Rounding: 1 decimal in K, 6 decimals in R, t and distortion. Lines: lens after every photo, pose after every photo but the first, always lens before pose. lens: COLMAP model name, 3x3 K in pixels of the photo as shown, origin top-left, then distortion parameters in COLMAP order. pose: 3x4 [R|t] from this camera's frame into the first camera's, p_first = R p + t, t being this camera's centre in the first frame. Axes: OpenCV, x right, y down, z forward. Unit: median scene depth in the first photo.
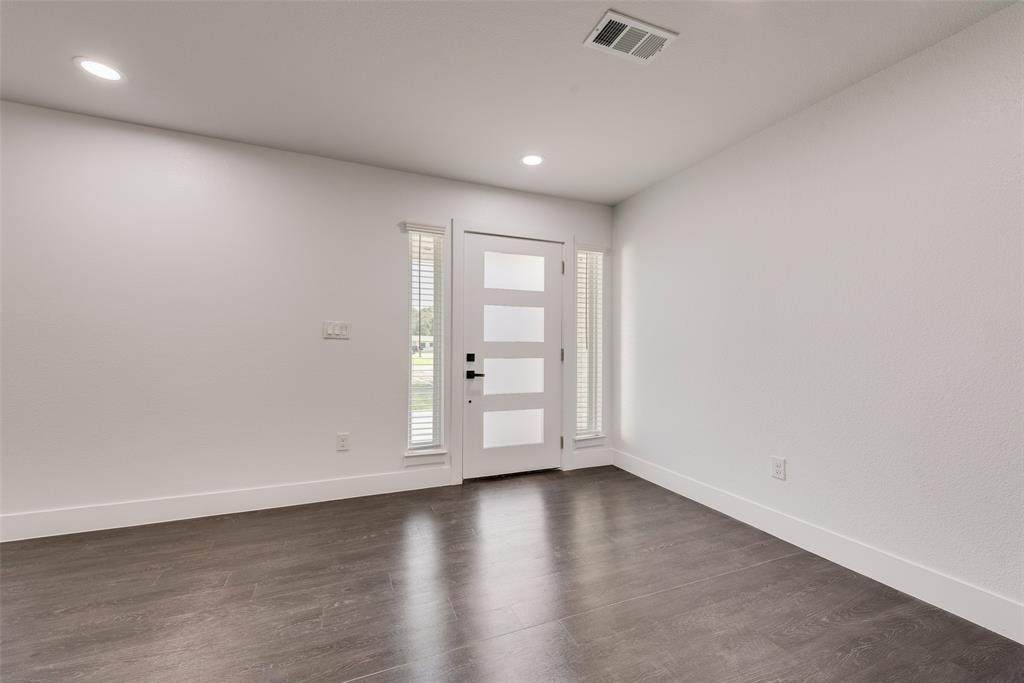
lens RADIAL K [[409.8, 0, 520.7], [0, 409.8, 343.8], [0, 0, 1]] dist [0.016609, -0.005347]
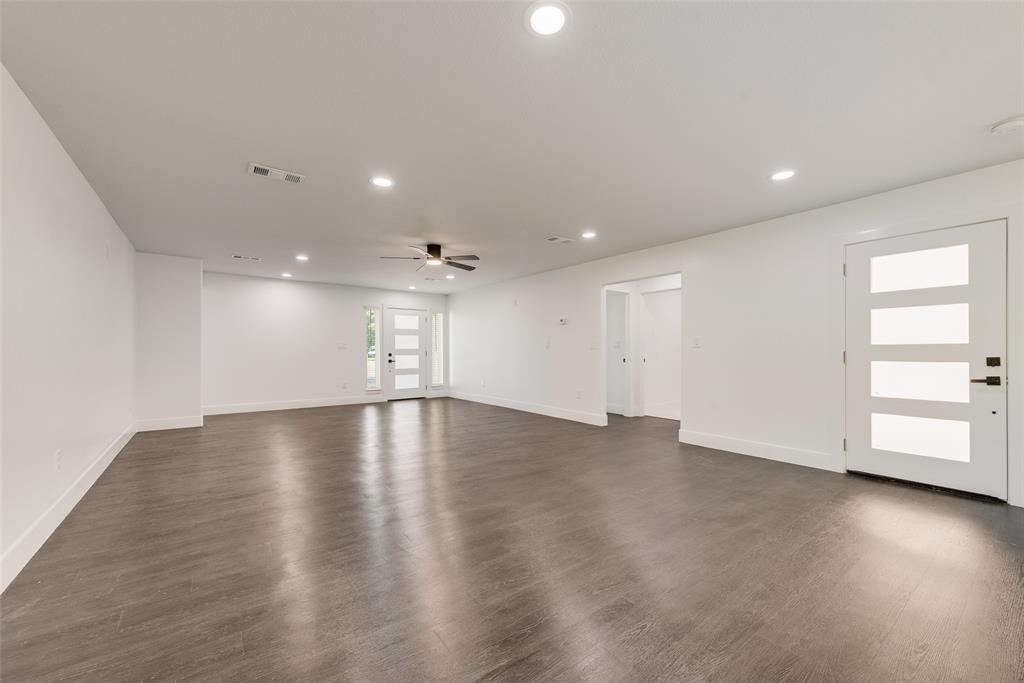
lens RADIAL K [[409.8, 0, 520.7], [0, 409.8, 343.8], [0, 0, 1]] dist [0.016609, -0.005347]
pose [[0.963766, -0.007192, 0.266653, -0.013651], [0.009081, 0.999942, -0.005851, -0.014483], [-0.266595, 0.008060, 0.963775, -1.728036]]
